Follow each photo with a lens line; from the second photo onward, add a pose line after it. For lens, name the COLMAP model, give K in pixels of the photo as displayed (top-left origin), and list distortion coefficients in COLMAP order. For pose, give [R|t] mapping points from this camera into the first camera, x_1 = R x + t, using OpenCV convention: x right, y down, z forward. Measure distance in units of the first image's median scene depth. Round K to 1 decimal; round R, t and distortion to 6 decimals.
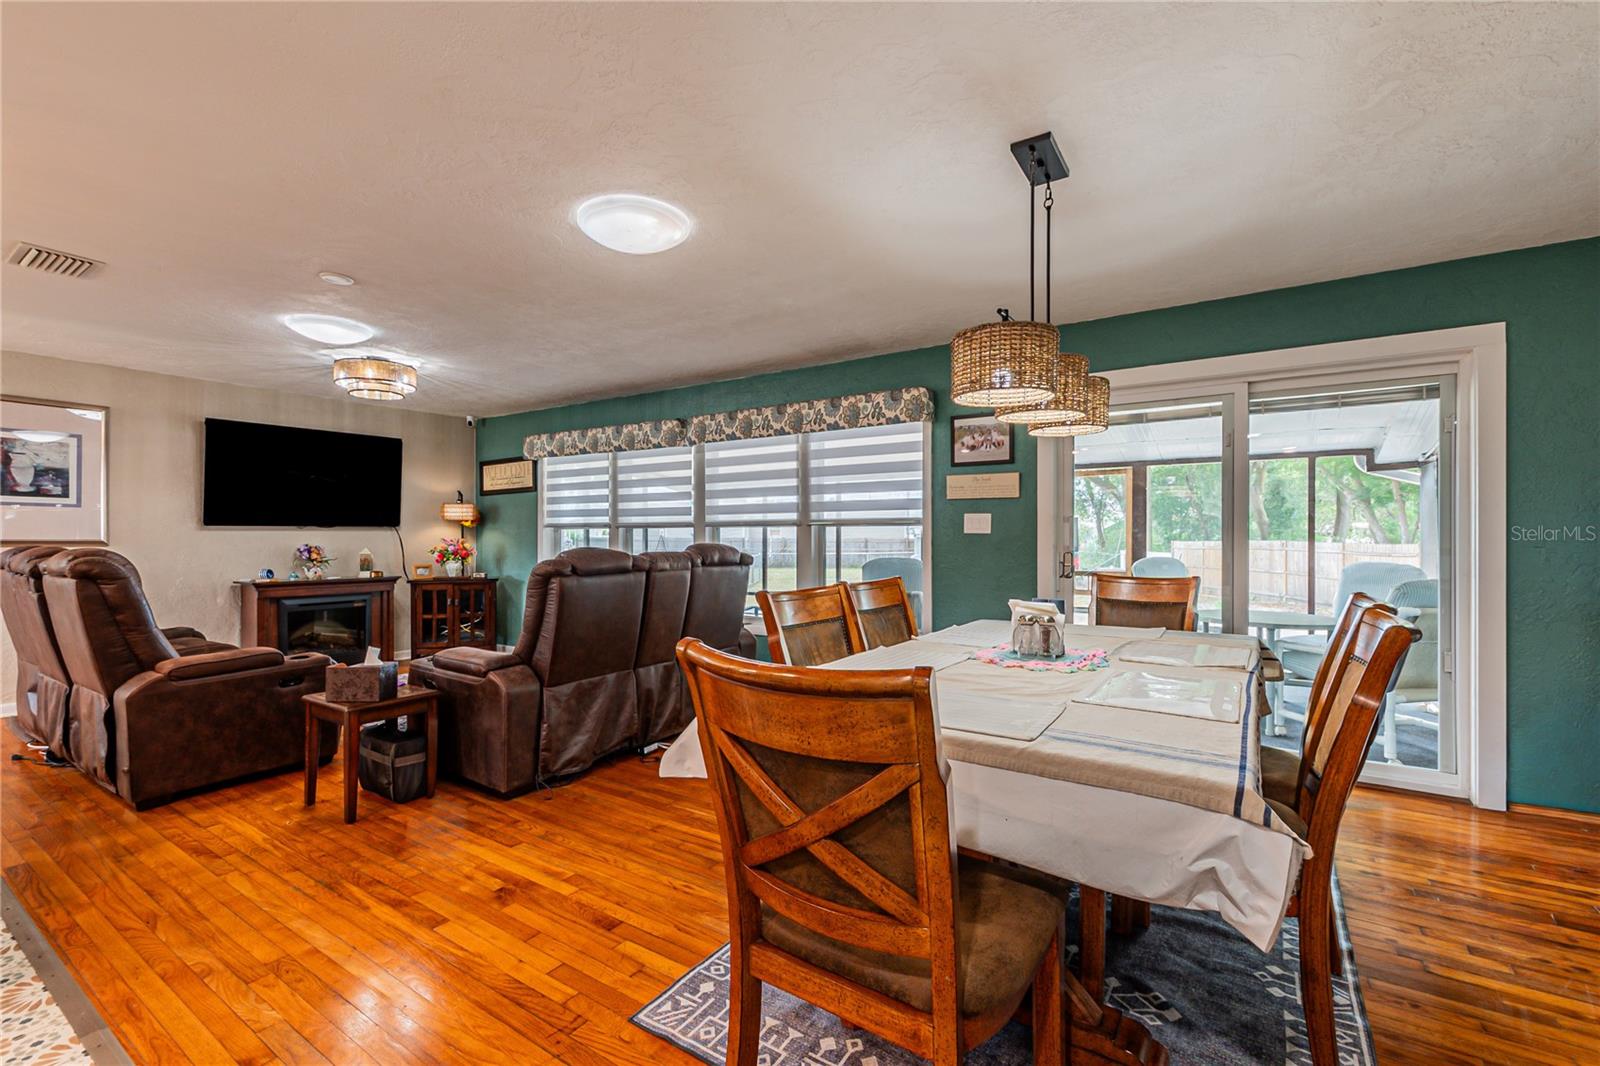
lens RADIAL K [[691.0, 0, 805.2], [0, 691.0, 544.5], [0, 0, 1]] dist [0.008752, -0.004383]
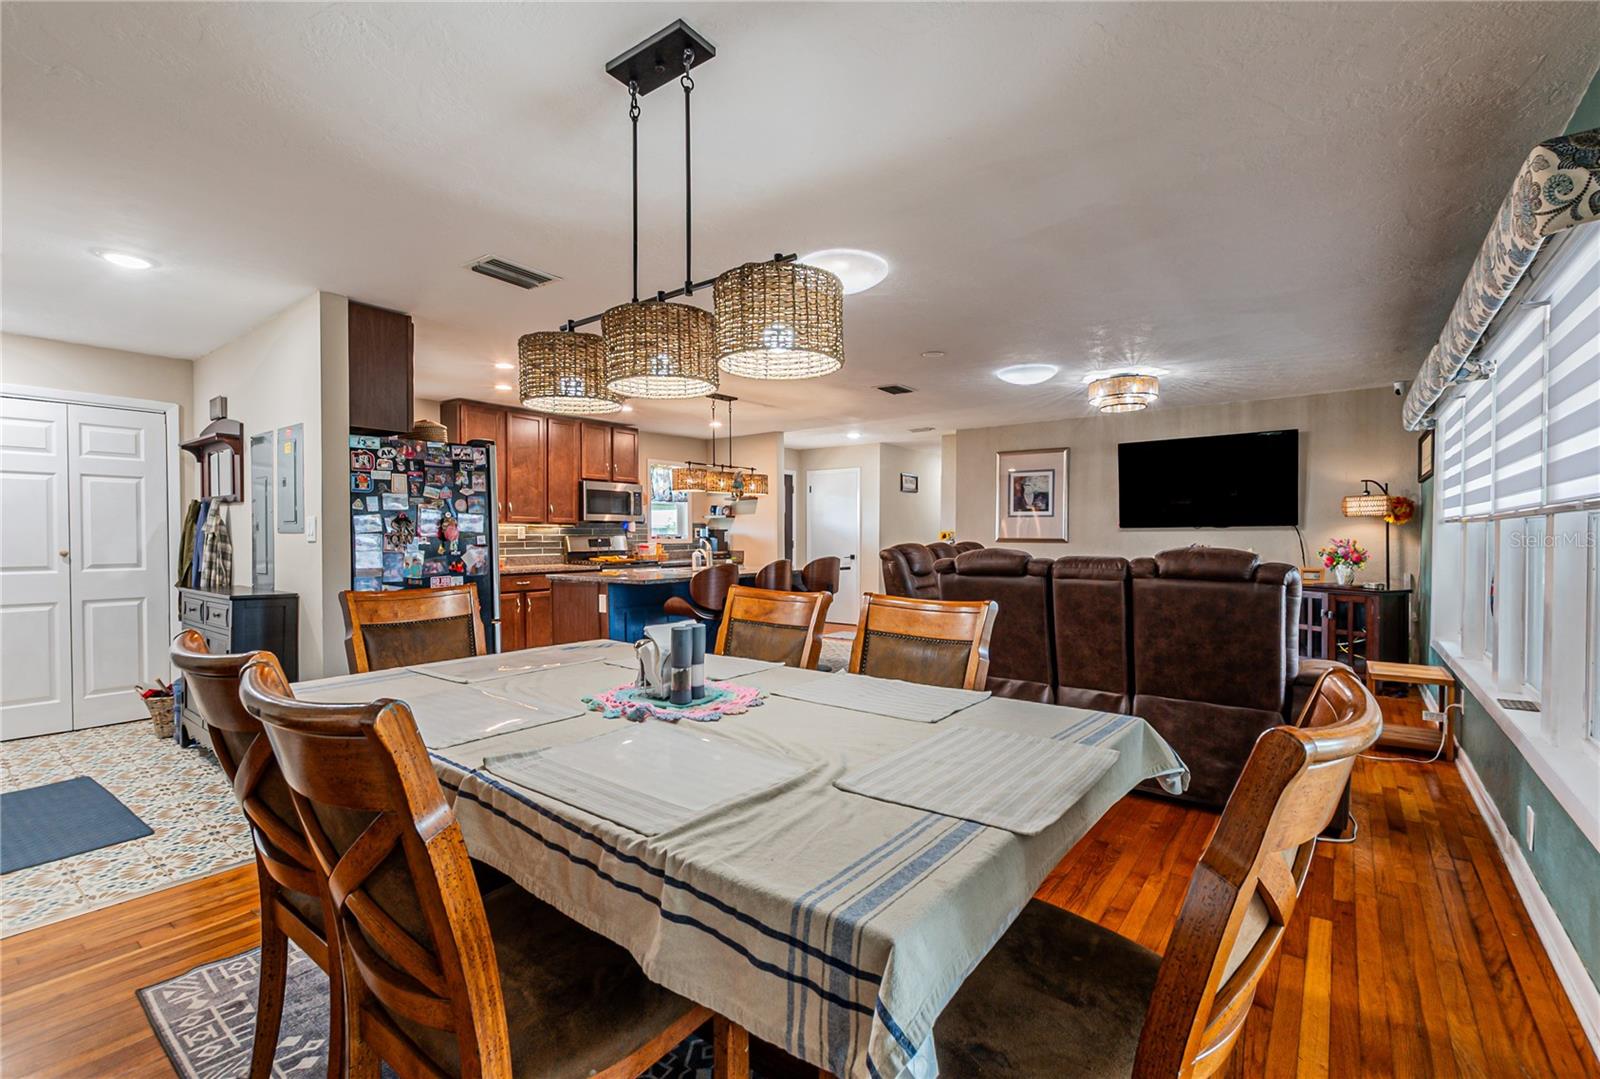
lens RADIAL K [[699.7, 0, 802.5], [0, 699.7, 534.1], [0, 0, 1]] dist [0.008933, -0.003938]
pose [[-0.080051, 0.014367, -0.996687, 0.746725], [-0.031128, 0.999372, 0.016906, -0.017895], [0.996305, 0.032378, -0.079554, 0.838894]]
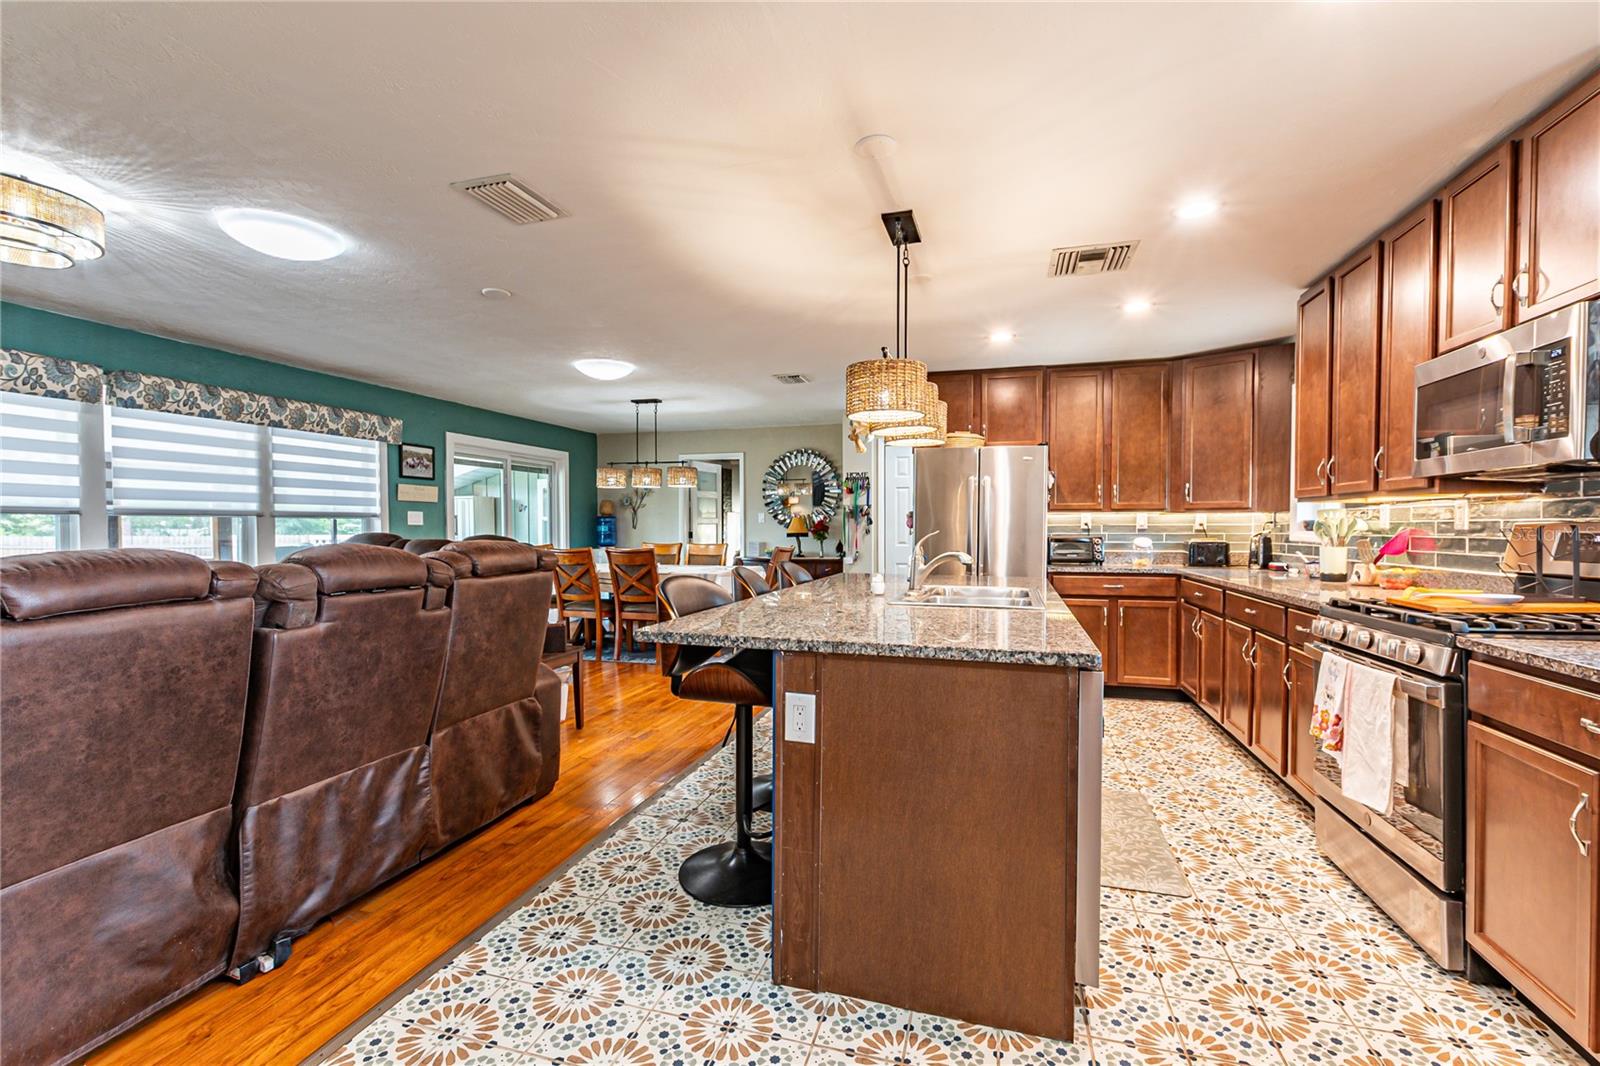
lens RADIAL K [[691.0, 0, 810.8], [0, 691.0, 530.2], [0, 0, 1]] dist [0.008752, -0.004383]
pose [[-0.302263, 0.008332, 0.953188, -1.865148], [0.035483, 0.999367, 0.002516, 0.028732], [-0.952564, 0.034583, -0.302368, 0.845265]]
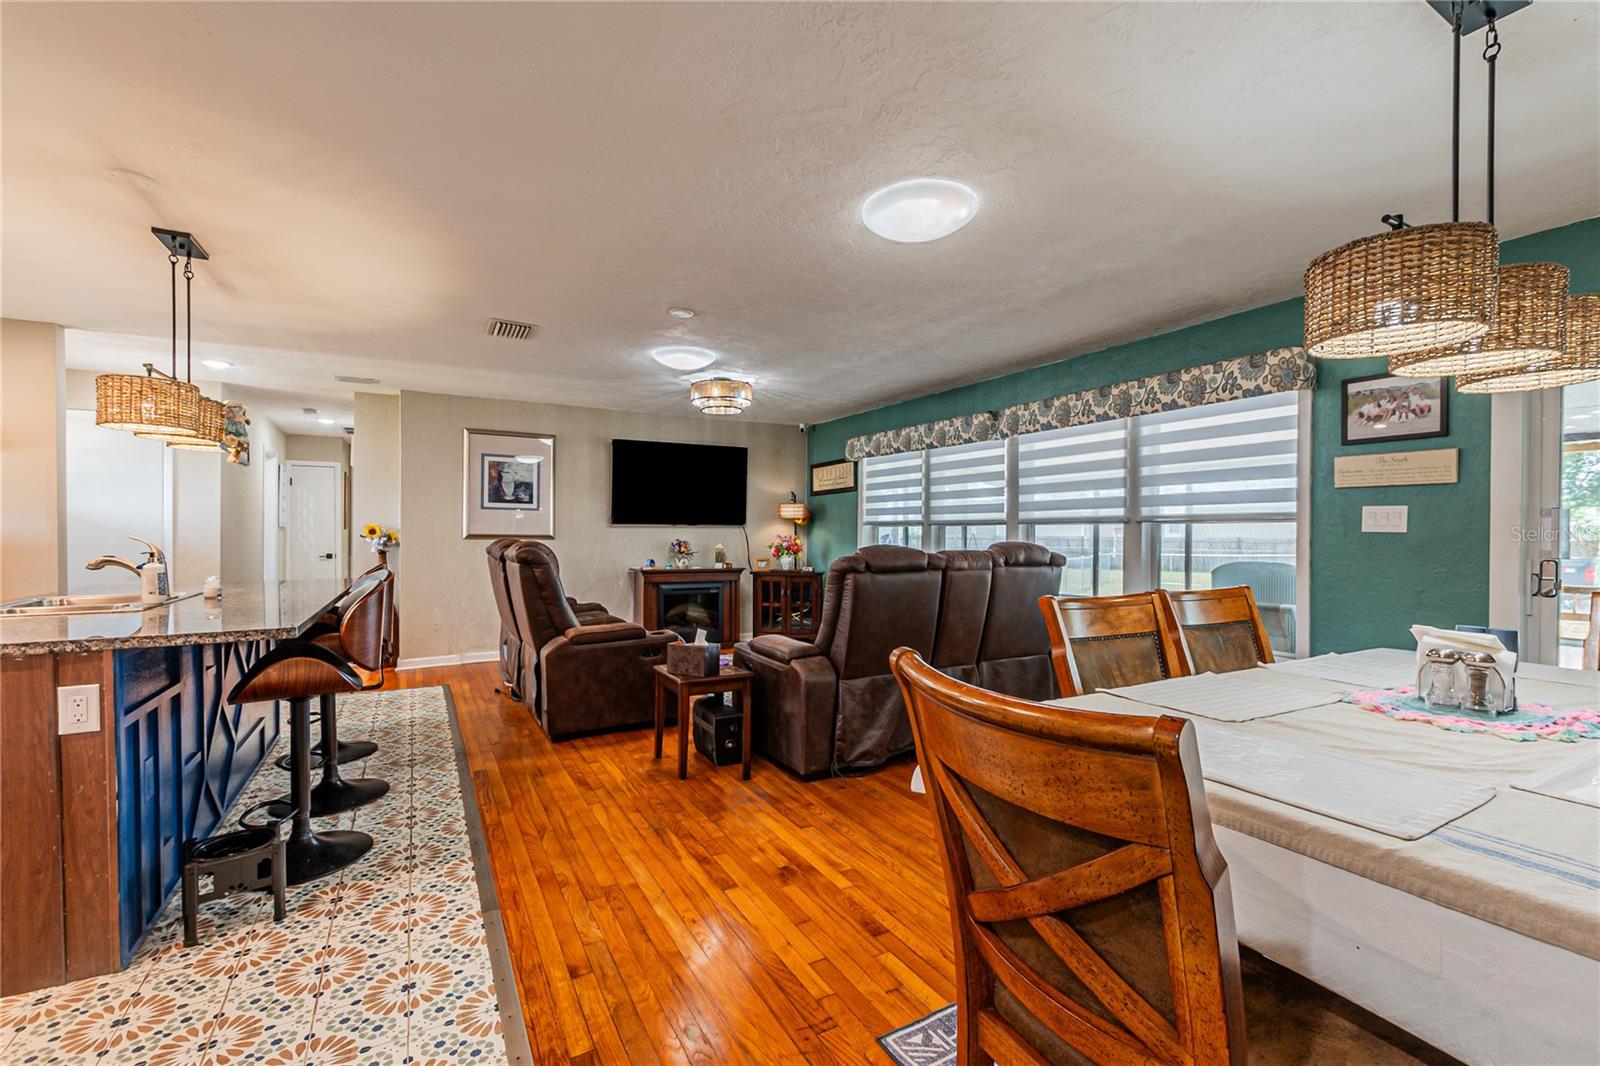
lens RADIAL K [[691.0, 0, 801.7], [0, 691.0, 542.1], [0, 0, 1]] dist [0.008752, -0.004383]
pose [[0.888437, 0.010324, -0.458882, 0.043486], [-0.010454, 0.999943, 0.002258, -0.000519], [0.458879, 0.002791, 0.888495, 0.051687]]
